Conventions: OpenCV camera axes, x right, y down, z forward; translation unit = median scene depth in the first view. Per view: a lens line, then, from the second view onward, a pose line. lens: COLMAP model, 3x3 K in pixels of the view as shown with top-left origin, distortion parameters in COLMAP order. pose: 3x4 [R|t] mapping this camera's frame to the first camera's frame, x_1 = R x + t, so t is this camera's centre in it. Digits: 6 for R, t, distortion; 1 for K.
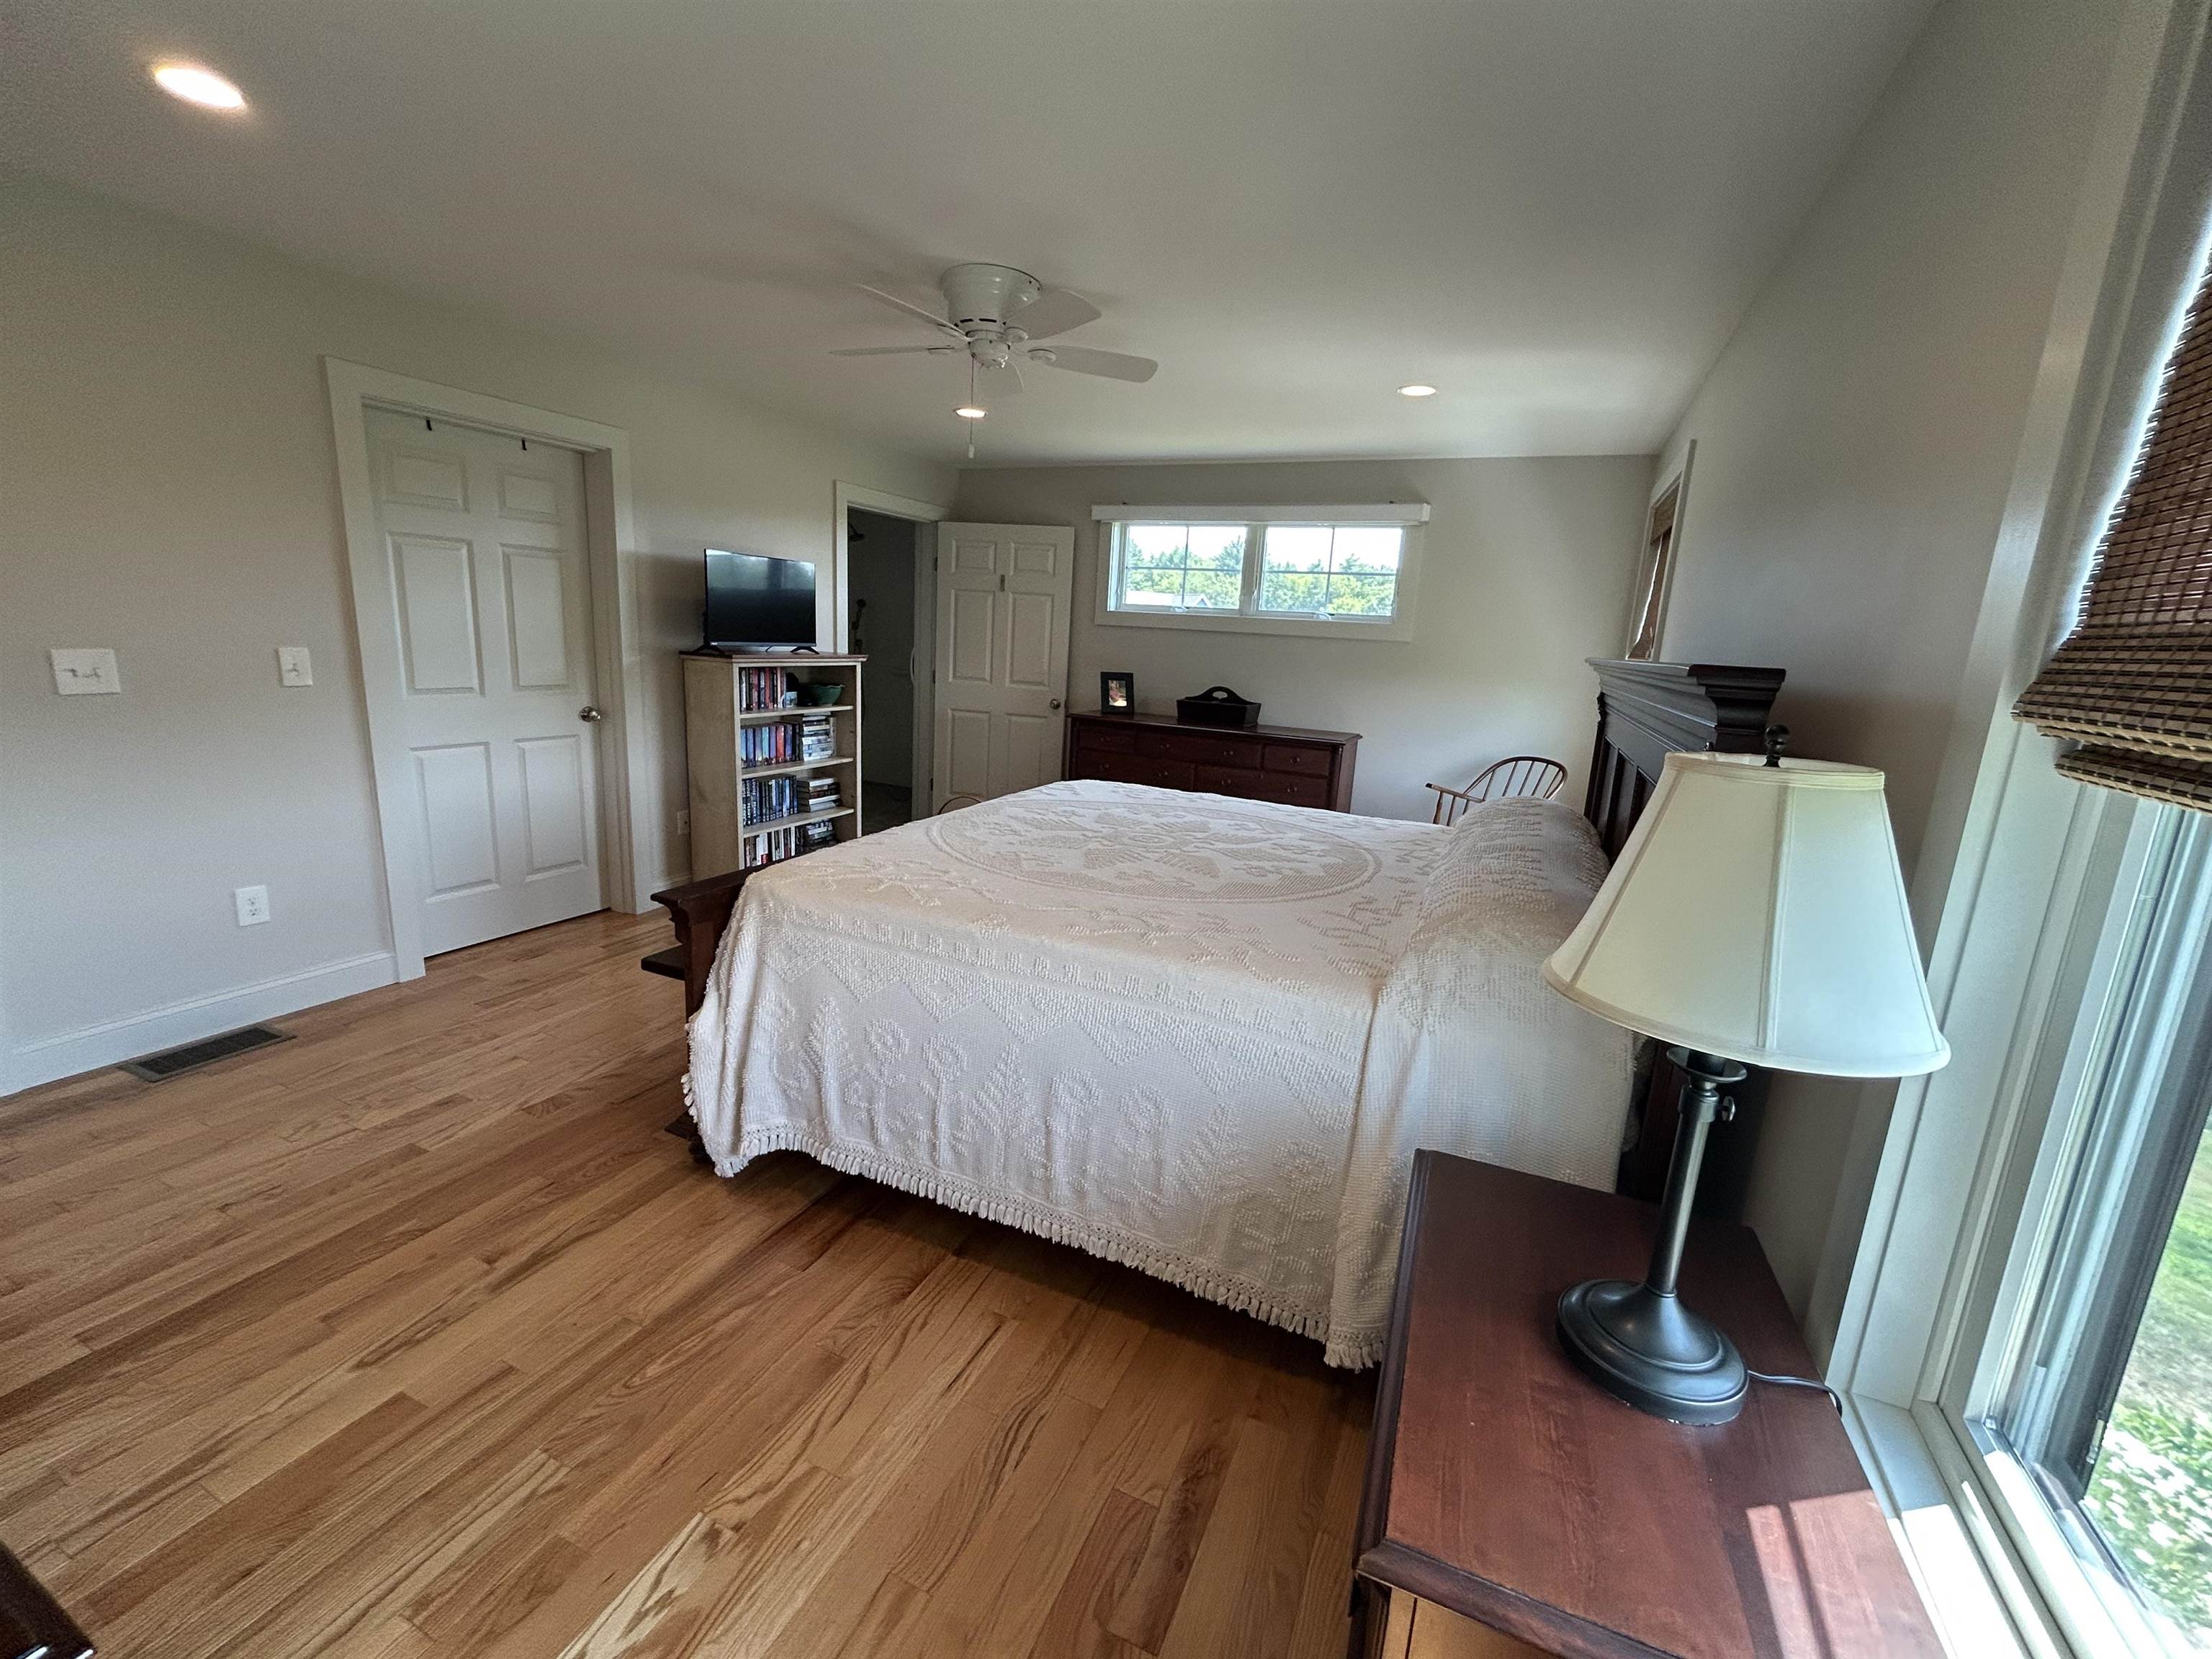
lens RADIAL K [[920.3, 0, 1106.0], [0, 920.3, 829.5], [0, 0, 1]] dist [-0.001618, 0.000018]
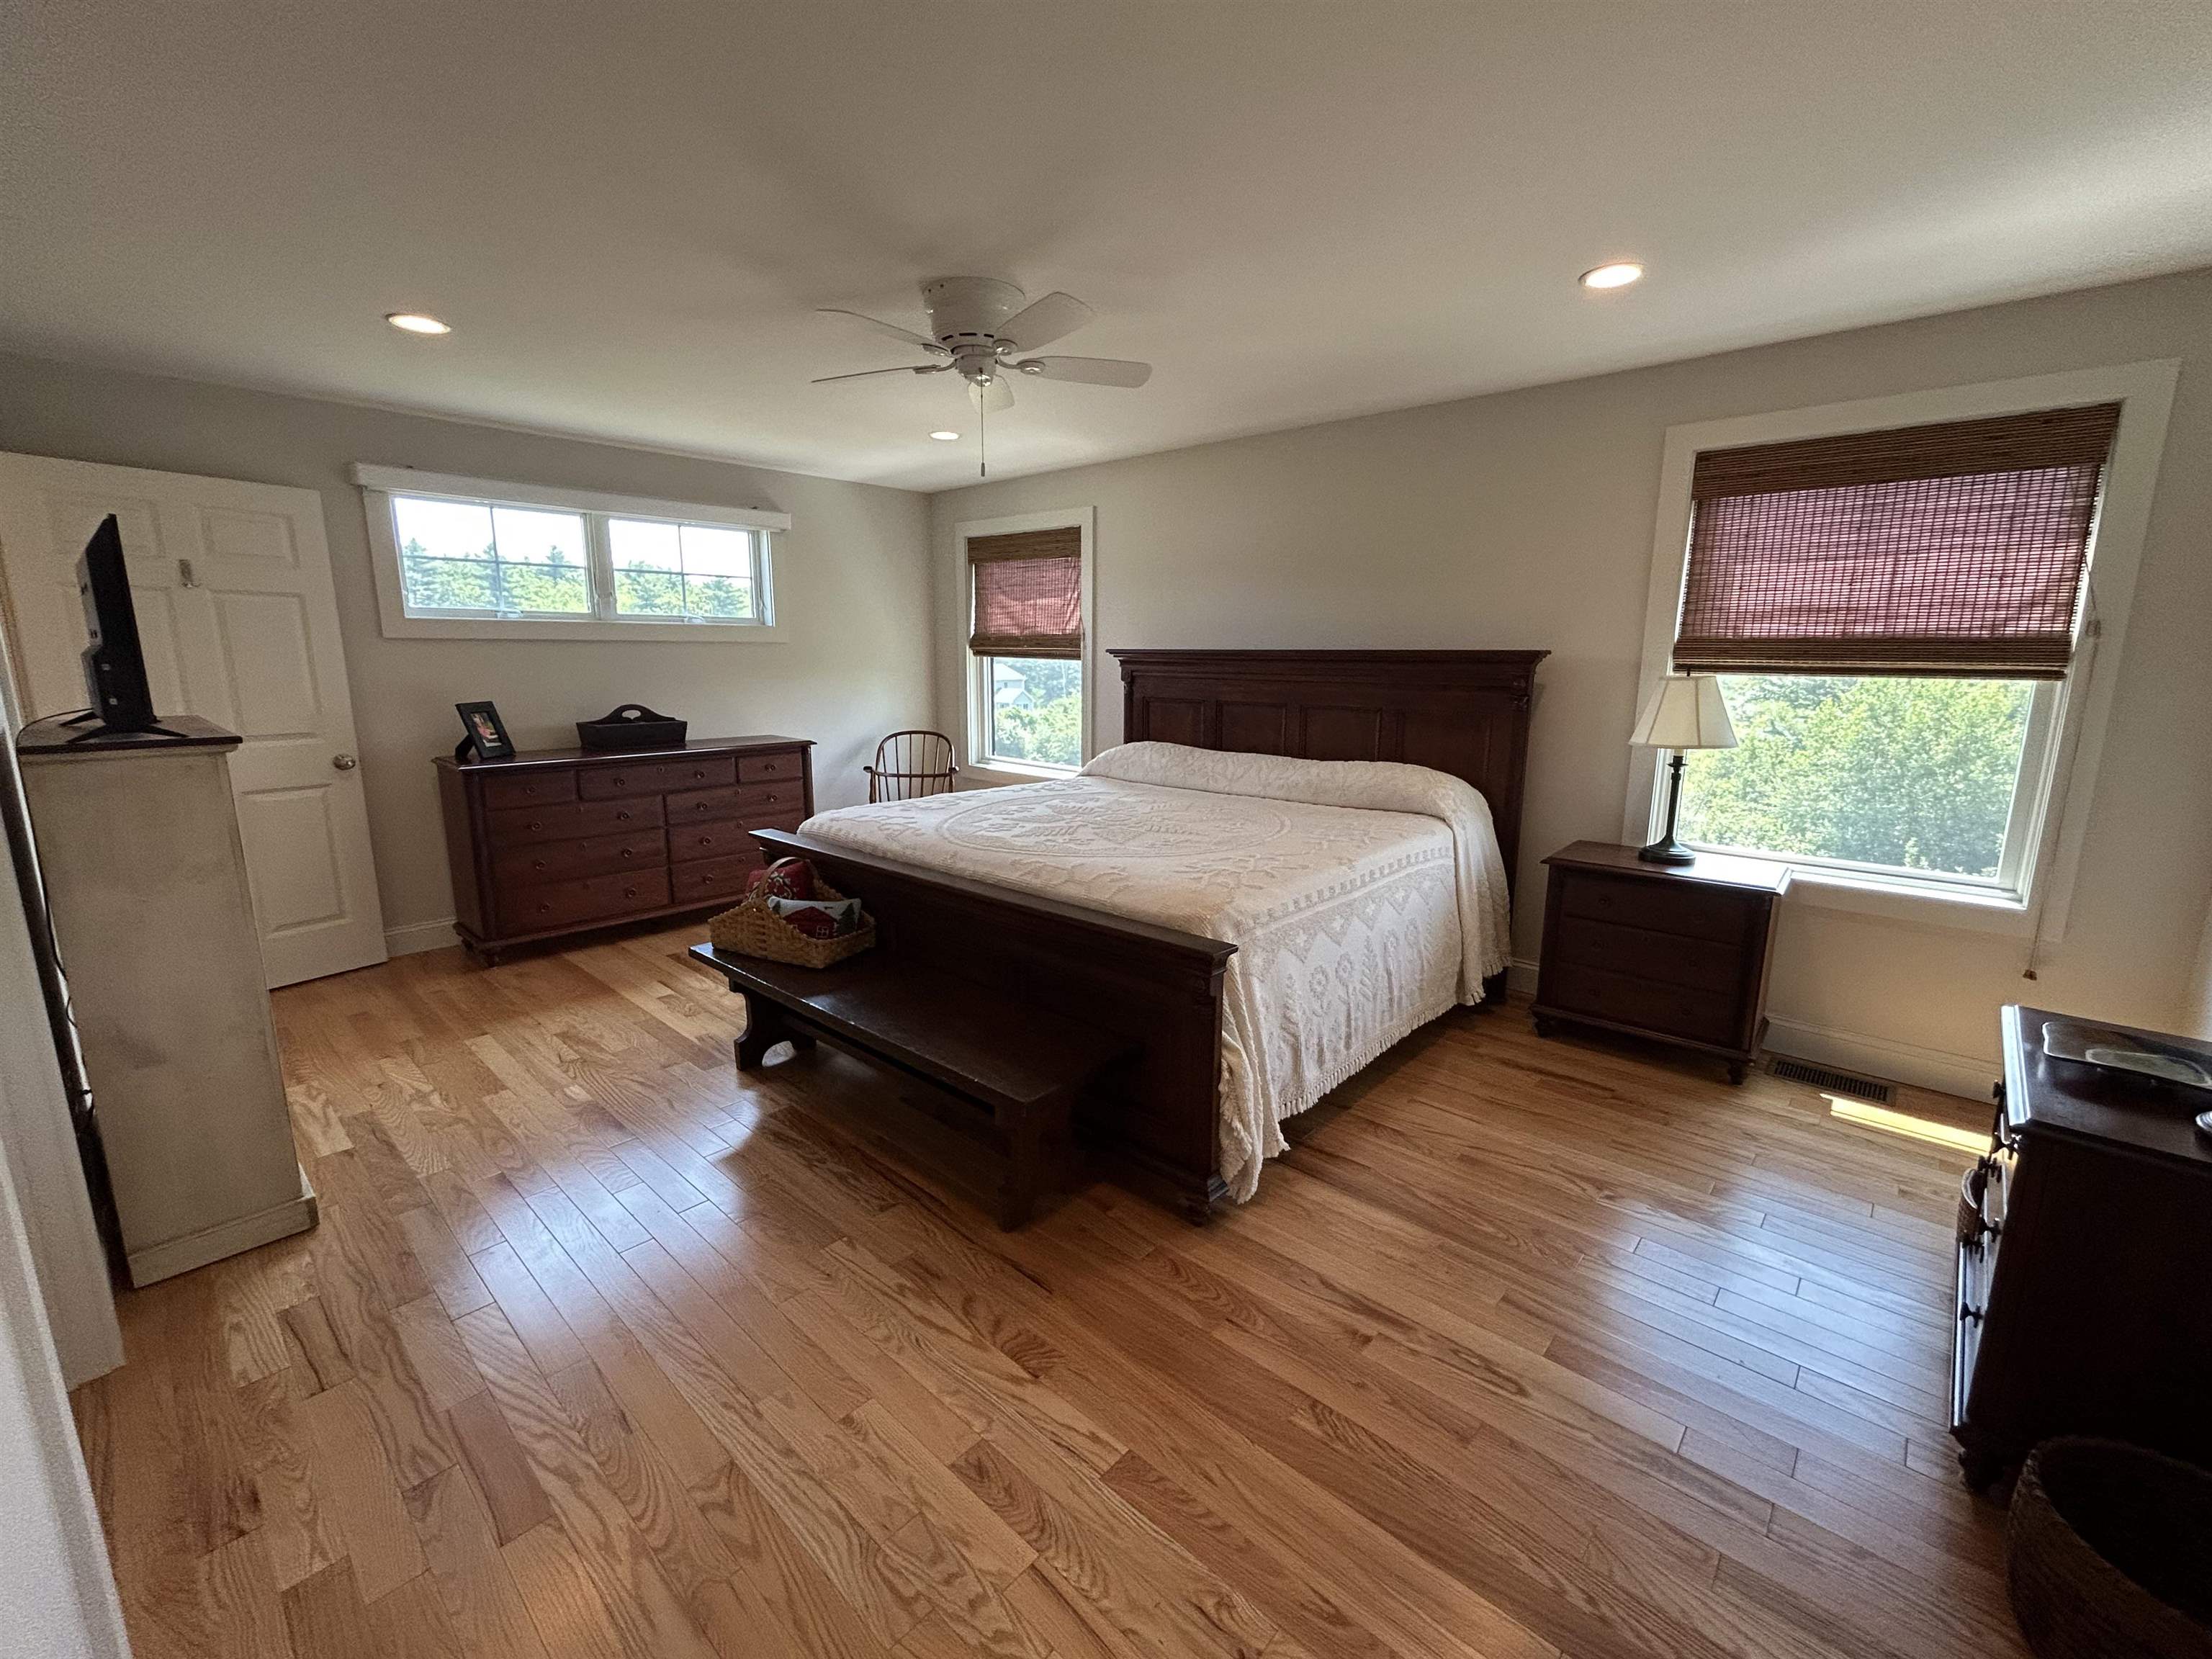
lens RADIAL K [[920.3, 0, 1106.0], [0, 920.3, 829.5], [0, 0, 1]] dist [-0.001618, 0.000018]
pose [[0.305432, -0.232968, 0.923275, -0.618271], [0.210205, 0.962185, 0.173247, -0.109467], [-0.928722, 0.141162, 0.342853, 0.345430]]
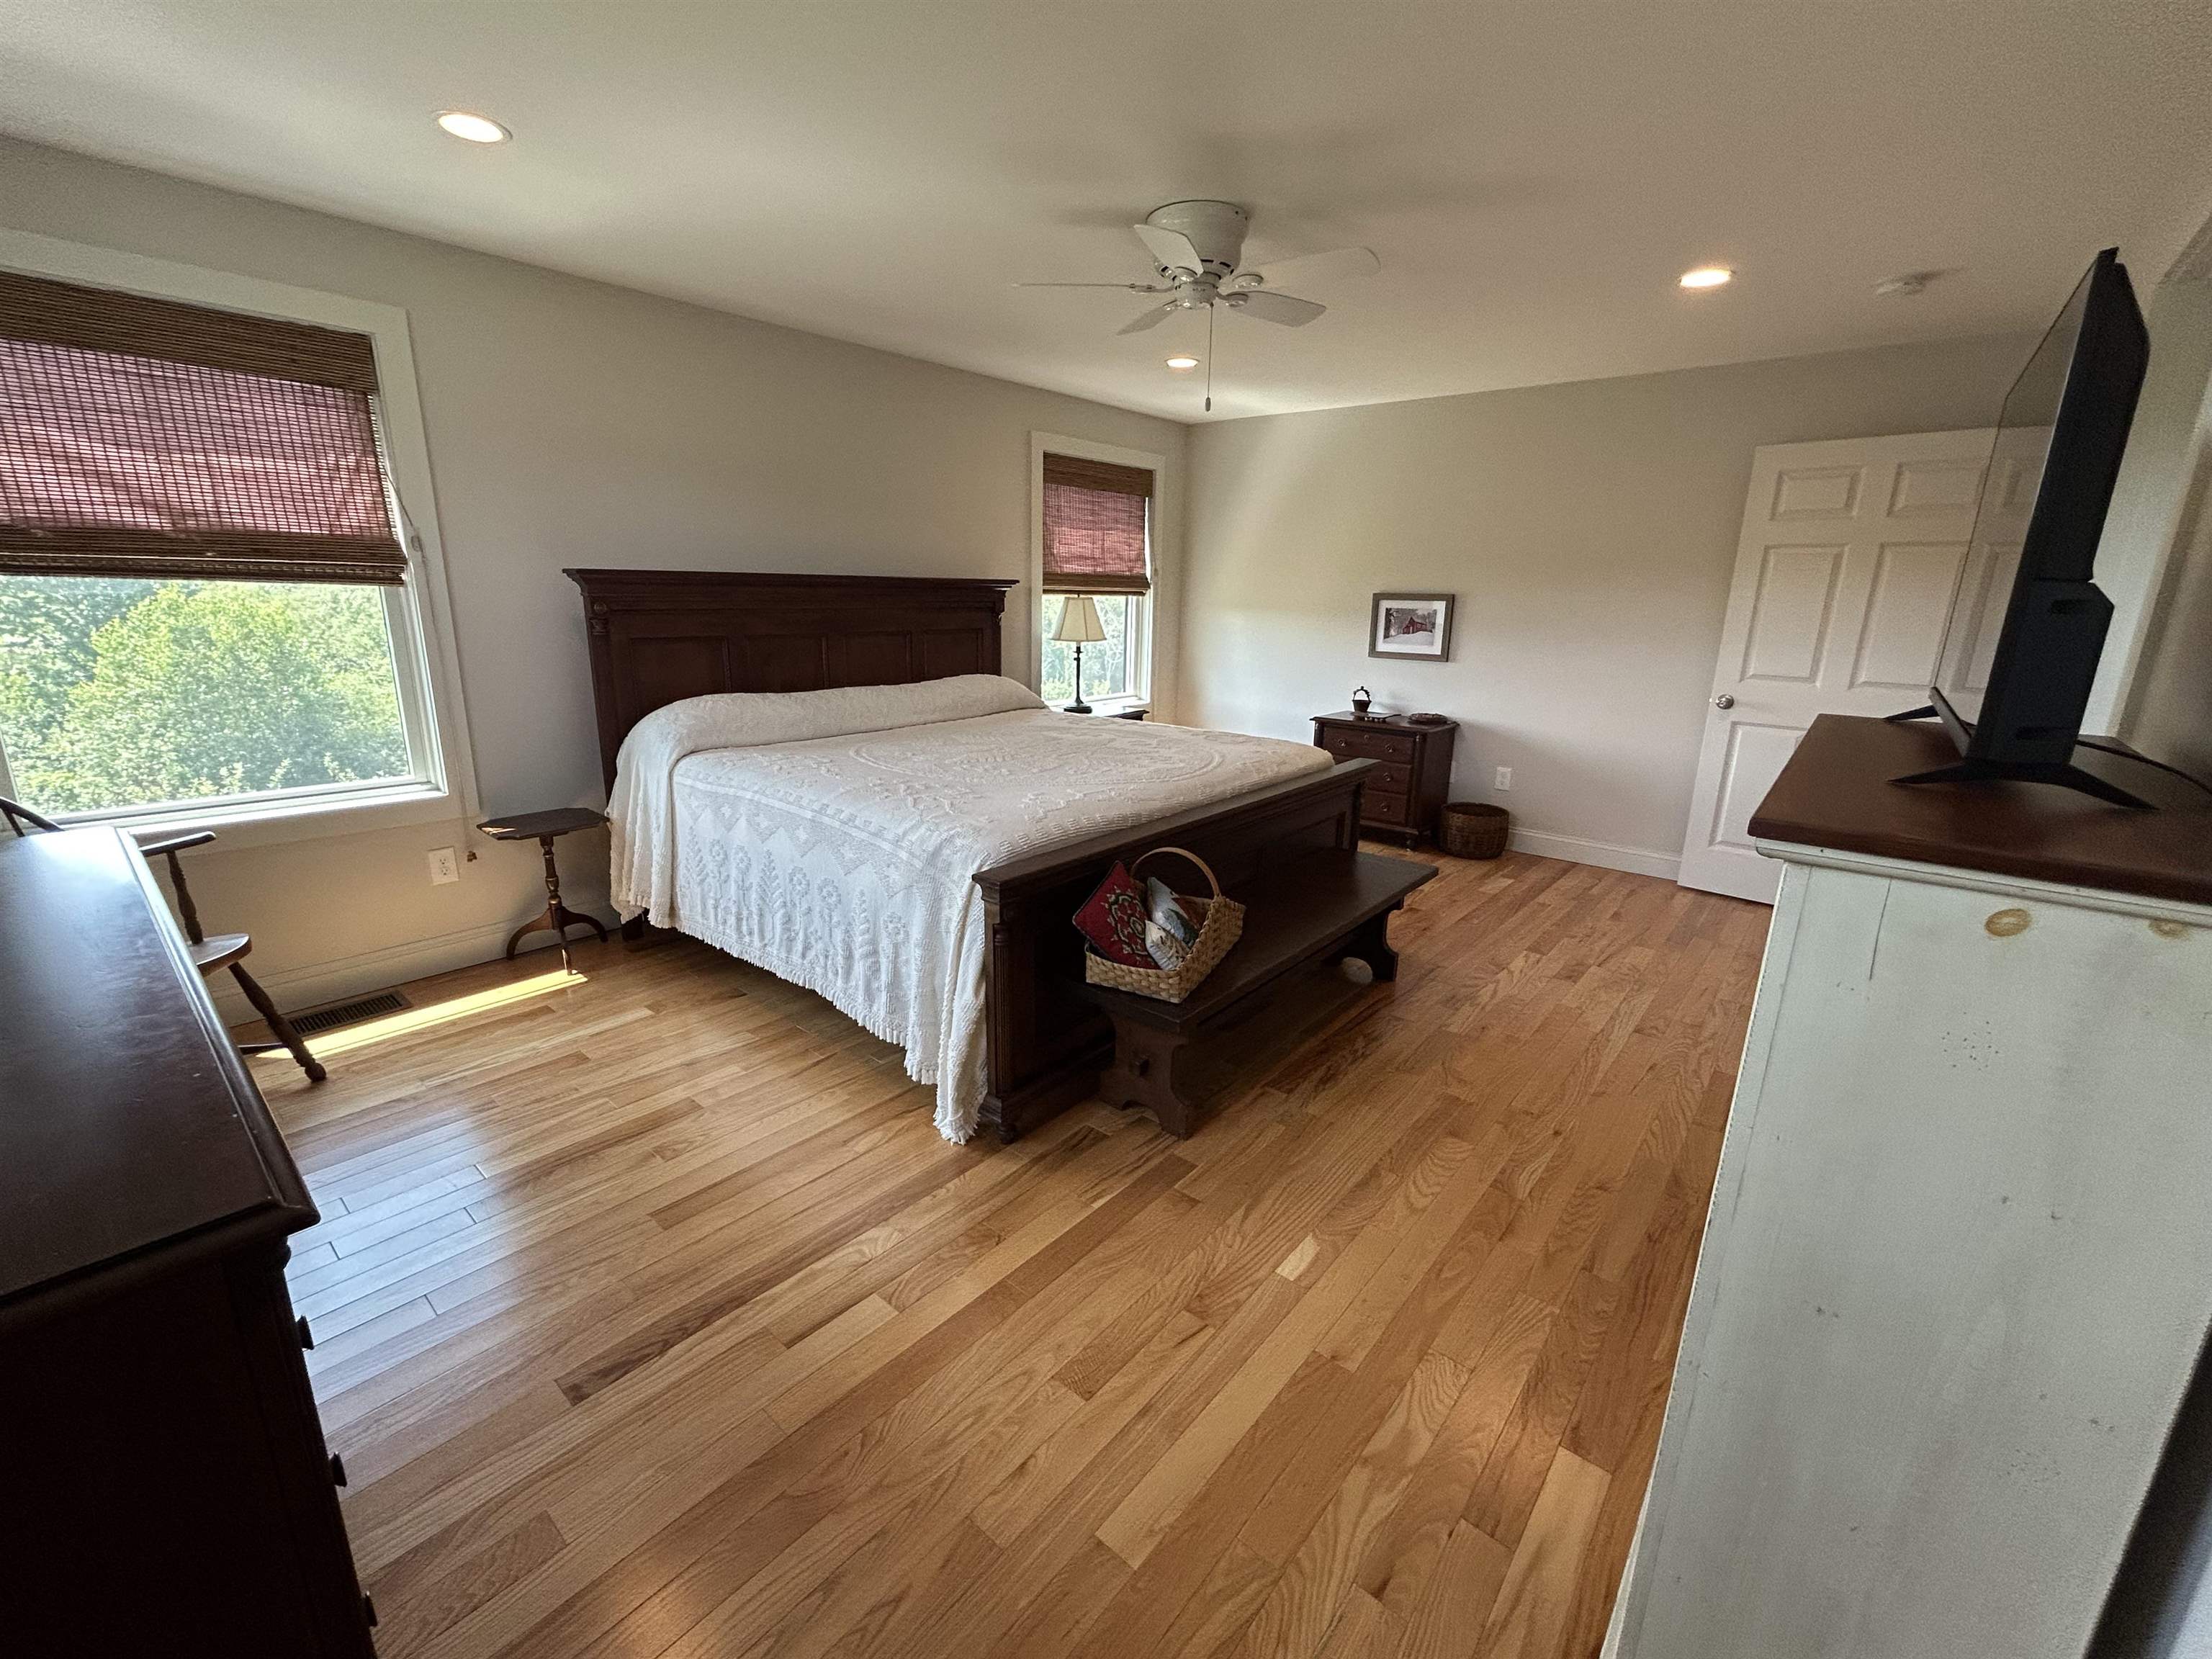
lens RADIAL K [[920.3, 0, 1106.0], [0, 920.3, 829.5], [0, 0, 1]] dist [-0.001618, 0.000018]
pose [[-0.959852, -0.146487, 0.239218, -0.188242], [-0.019888, 0.886202, 0.462871, -0.272143], [-0.279800, 0.439531, -0.853537, 1.200717]]
